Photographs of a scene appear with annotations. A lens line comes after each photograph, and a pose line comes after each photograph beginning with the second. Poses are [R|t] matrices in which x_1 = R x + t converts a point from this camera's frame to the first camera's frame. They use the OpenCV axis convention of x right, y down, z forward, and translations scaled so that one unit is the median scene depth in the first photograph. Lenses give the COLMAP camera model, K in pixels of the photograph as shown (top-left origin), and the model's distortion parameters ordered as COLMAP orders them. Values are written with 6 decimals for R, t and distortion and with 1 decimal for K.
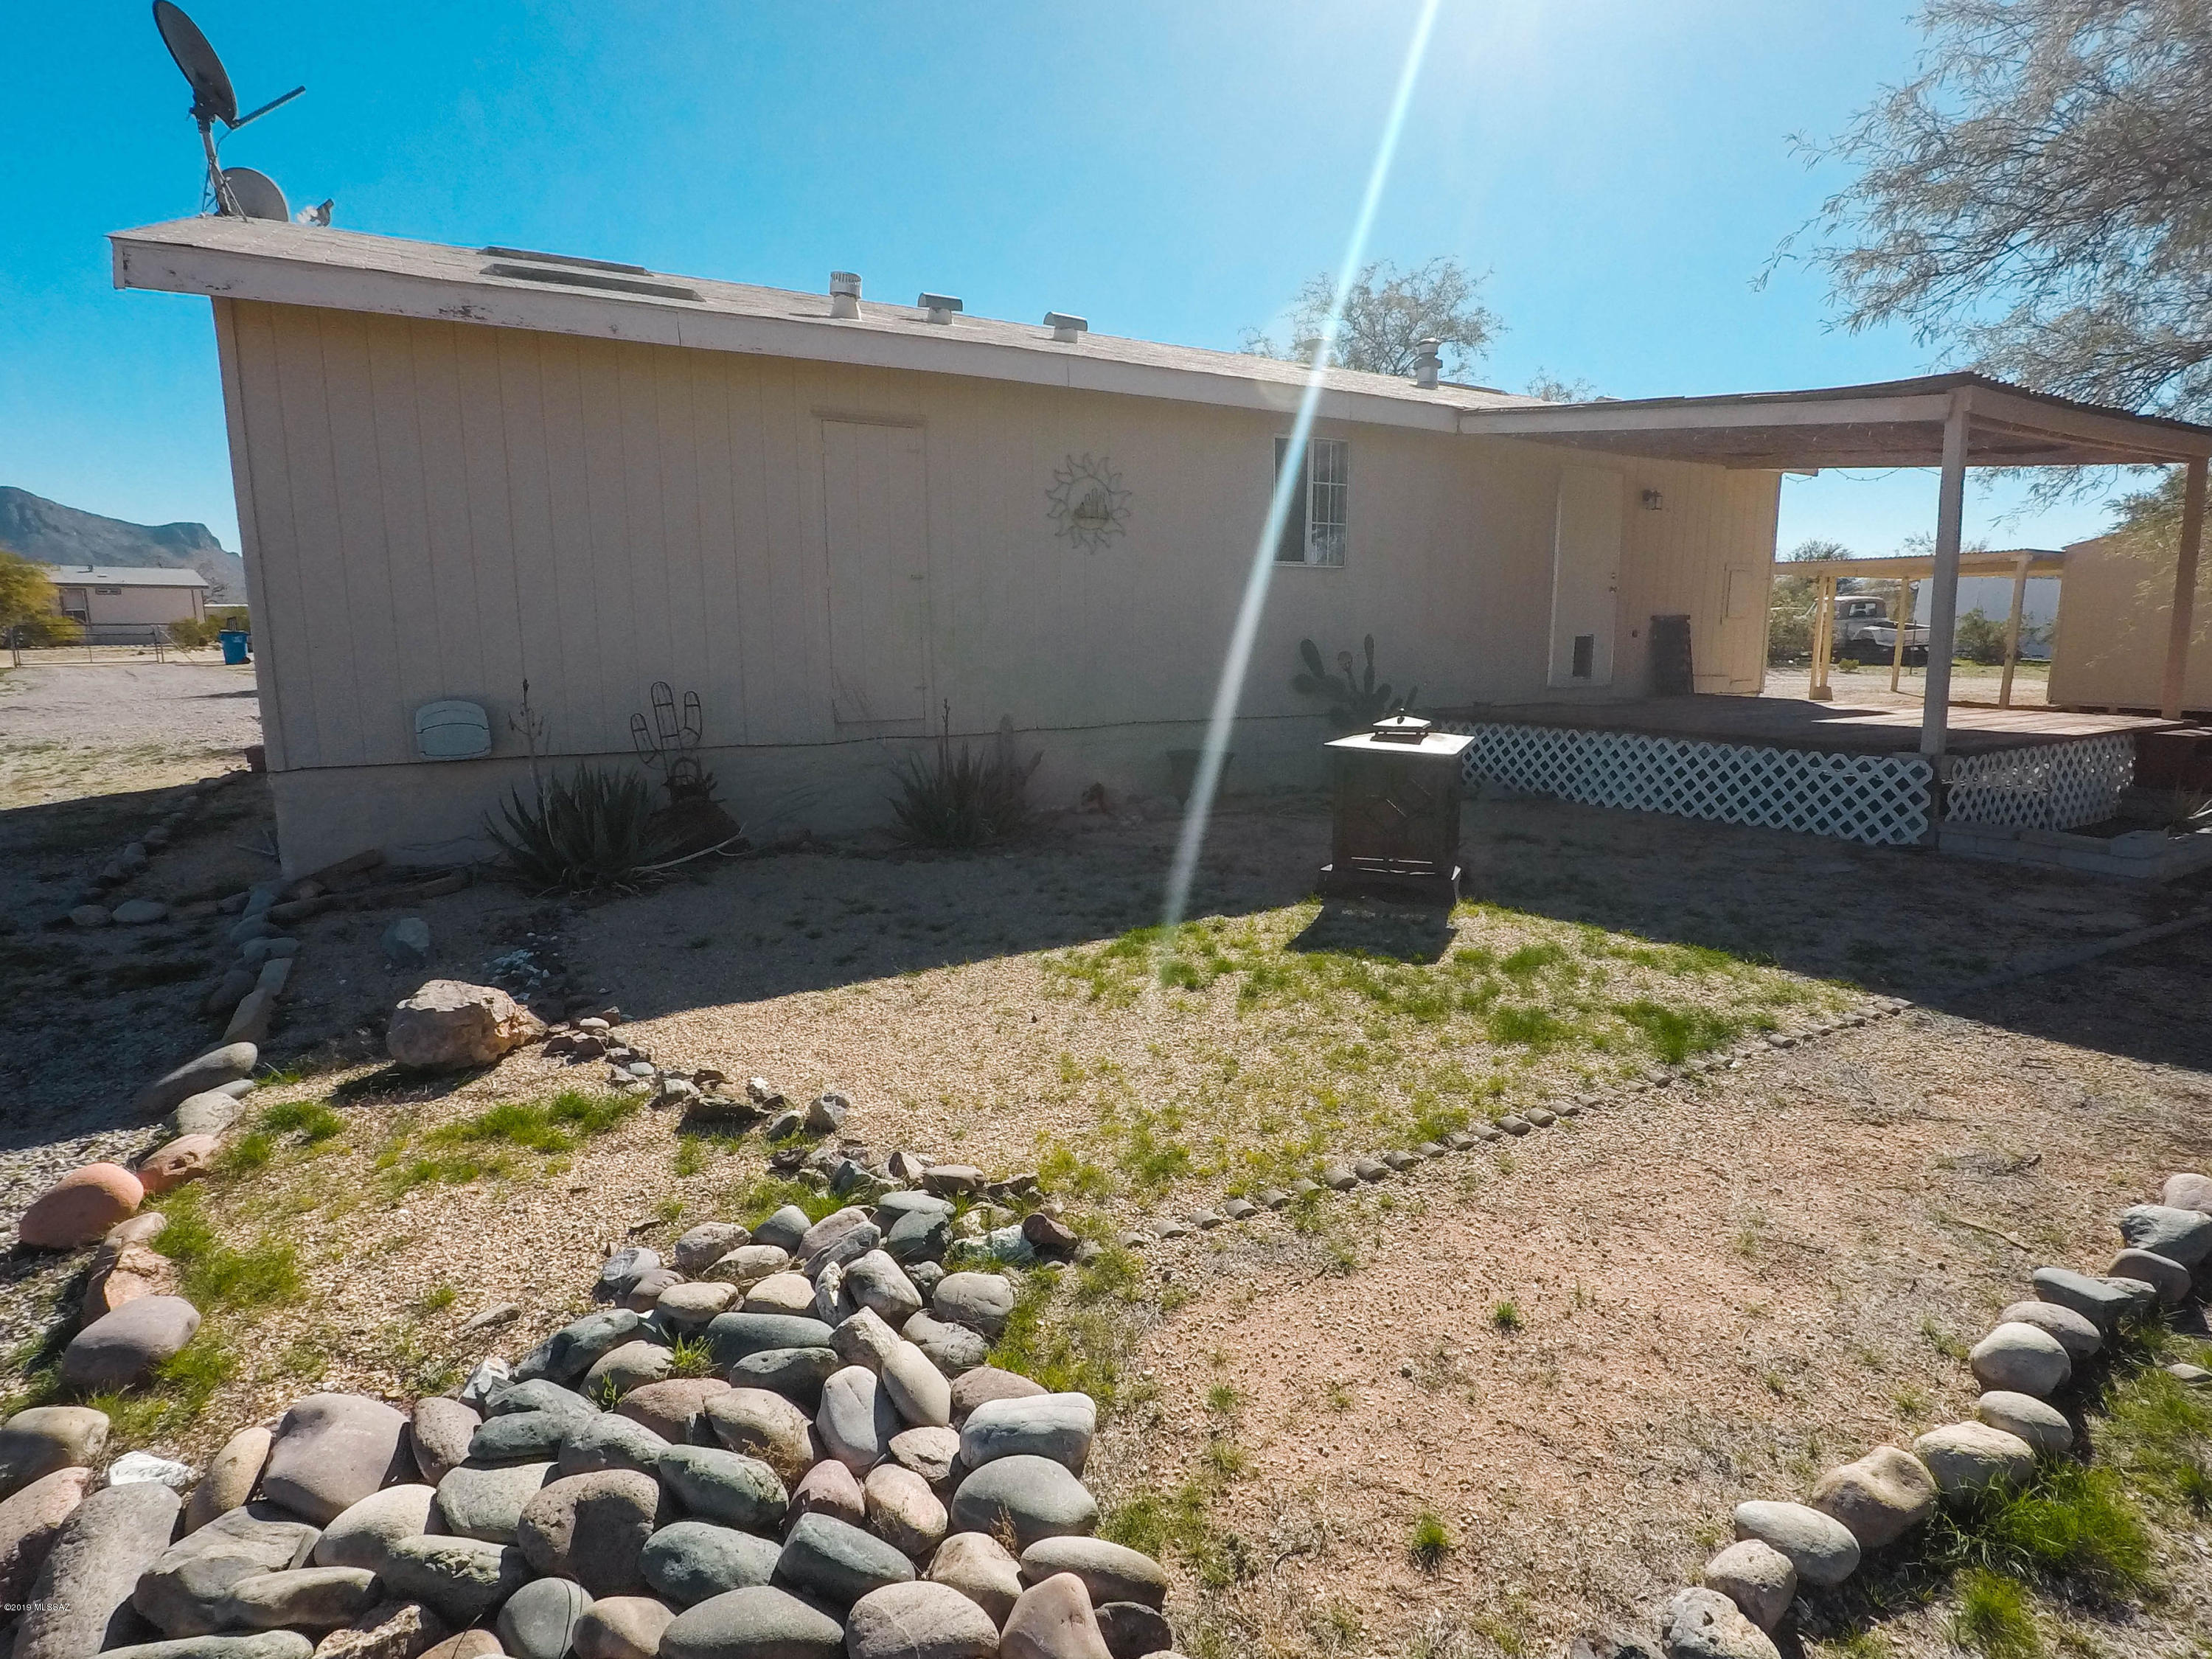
lens RADIAL K [[1089.5, 0, 1162.3], [0, 1089.5, 827.7], [0, 0, 1]] dist [-0.003360, 0.003340]
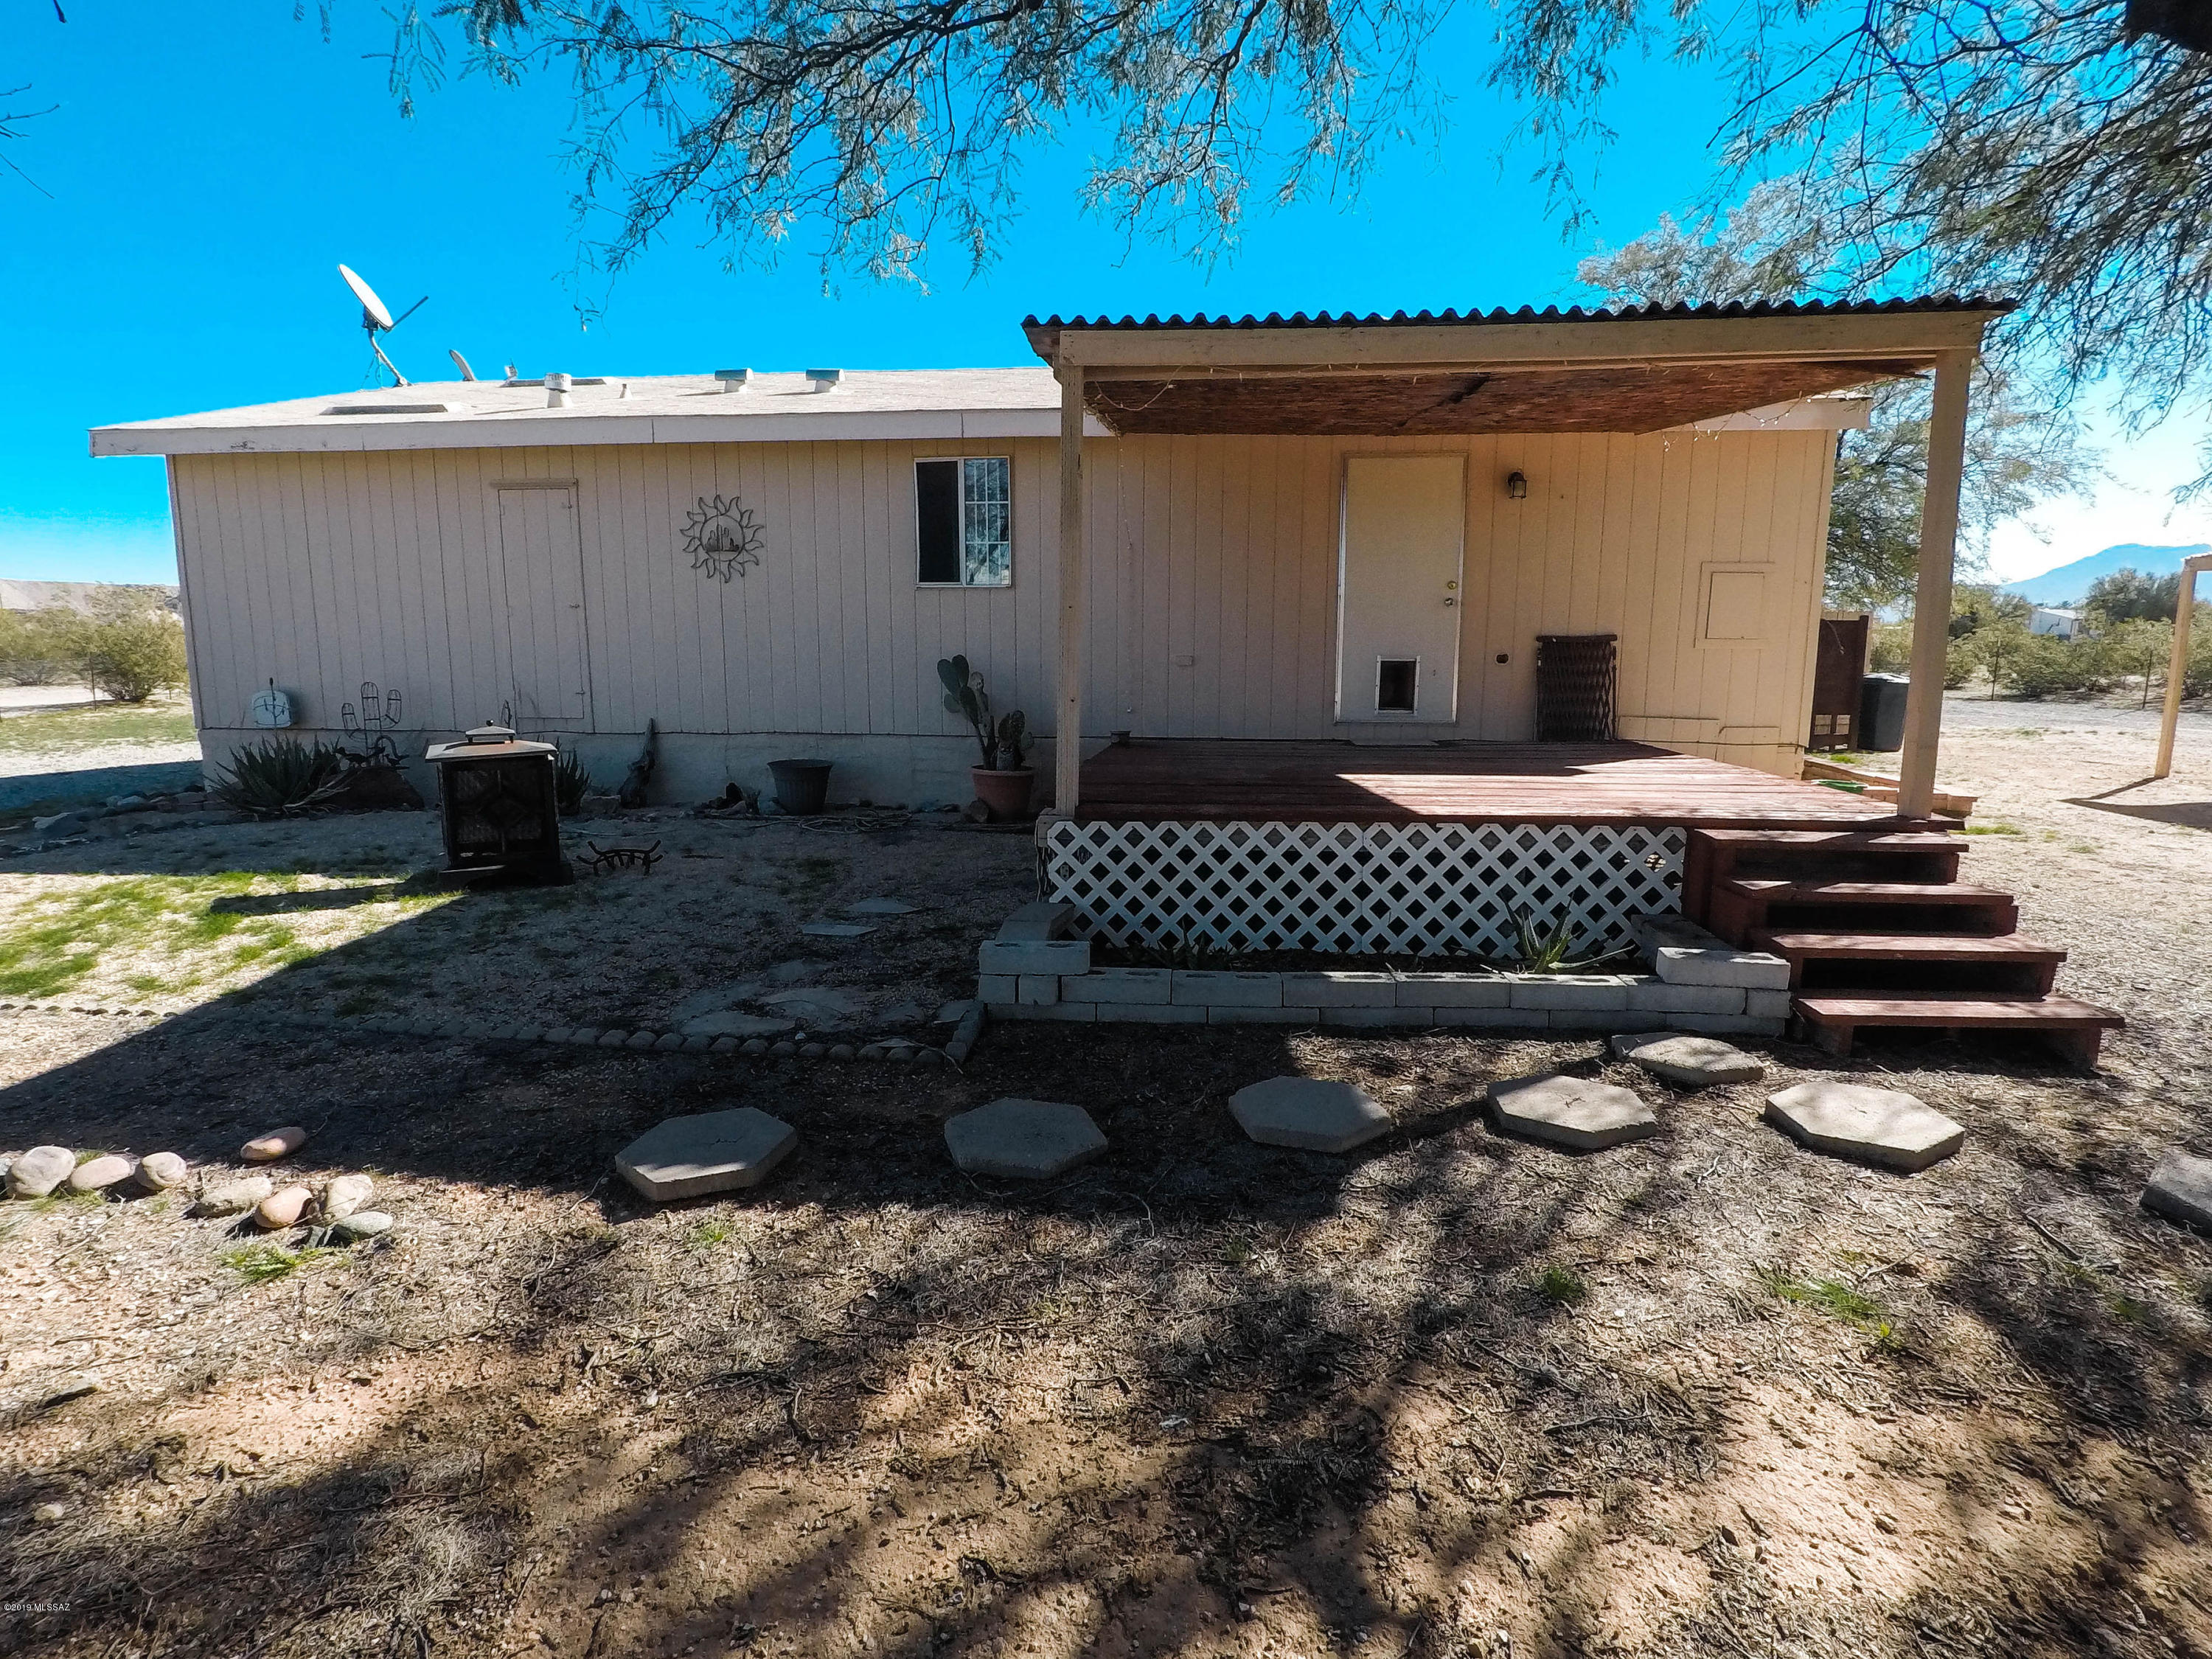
lens RADIAL K [[1089.5, 0, 1107.3], [0, 1089.5, 821.8], [0, 0, 1]] dist [-0.003360, 0.003340]
pose [[0.813920, 0.094314, -0.573270, 1.437101], [-0.110434, 0.993861, 0.006716, -0.082591], [0.570384, 0.057843, 0.819339, 0.473567]]
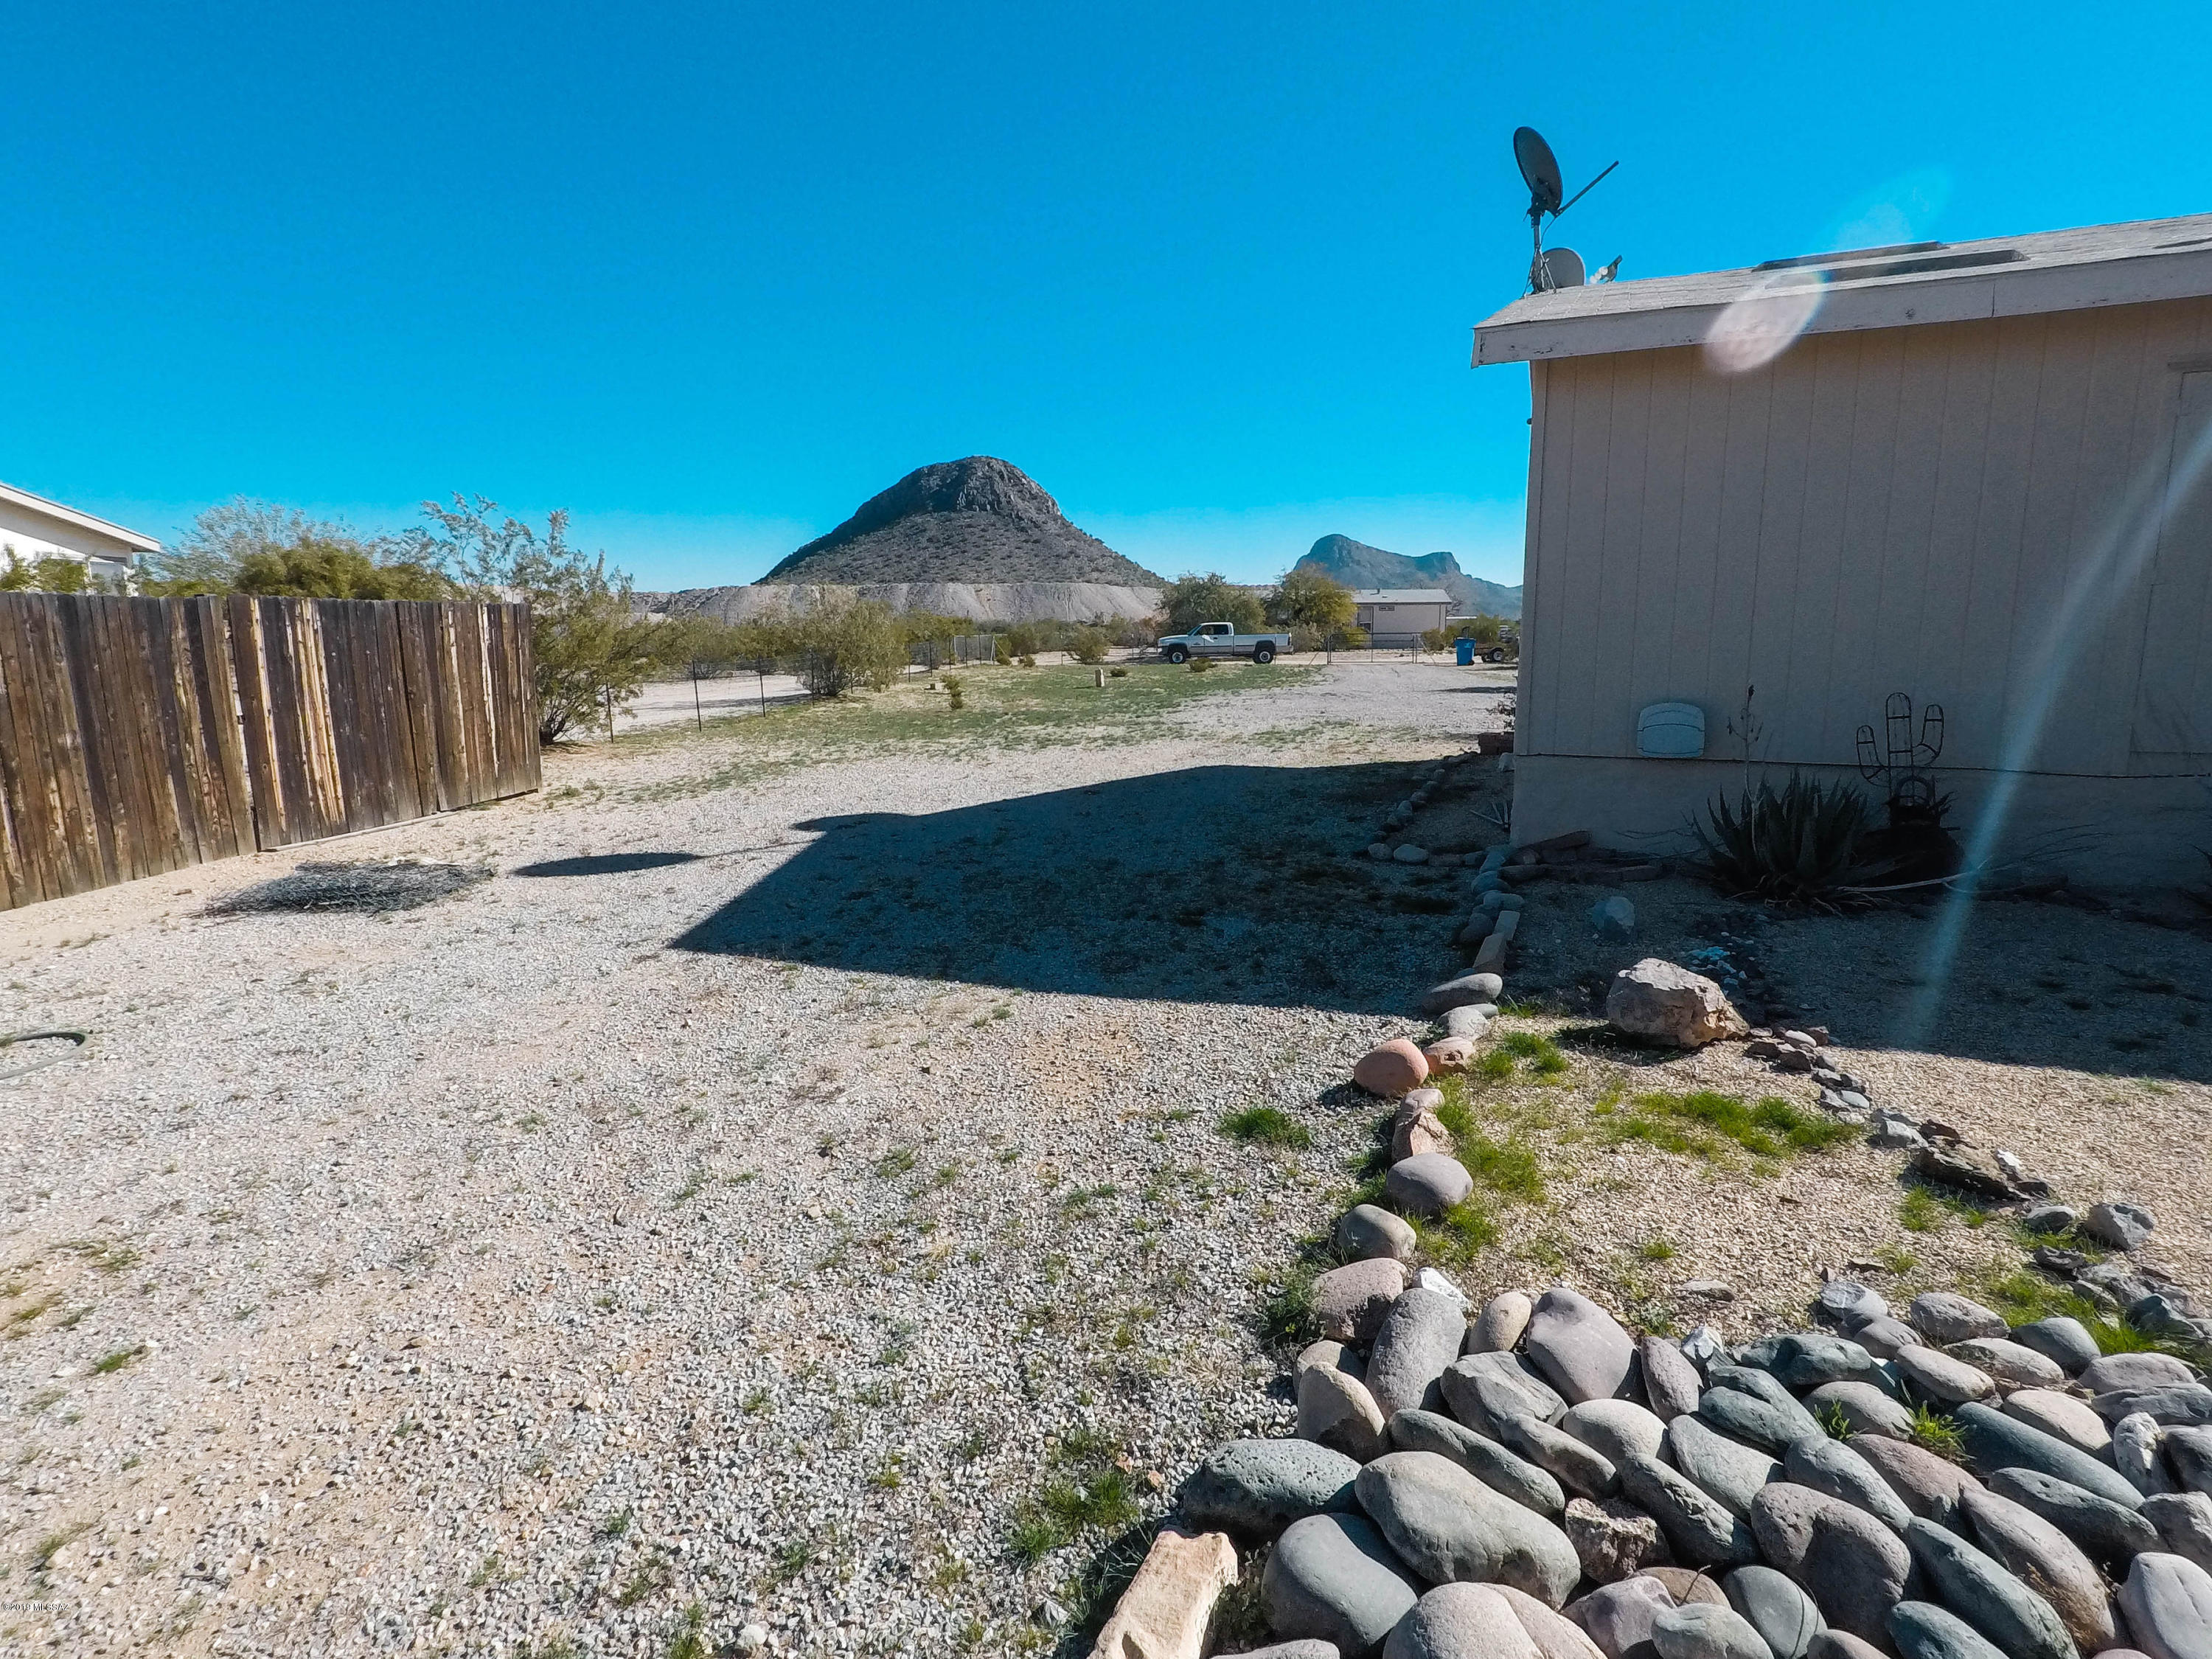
lens RADIAL K [[1089.5, 0, 1107.1], [0, 1089.5, 837.5], [0, 0, 1]] dist [-0.003360, 0.003340]
pose [[0.635390, 0.139232, -0.759535, -0.208643], [-0.142137, 0.987892, 0.062187, 0.031413], [0.758997, 0.068445, 0.647487, -0.122044]]
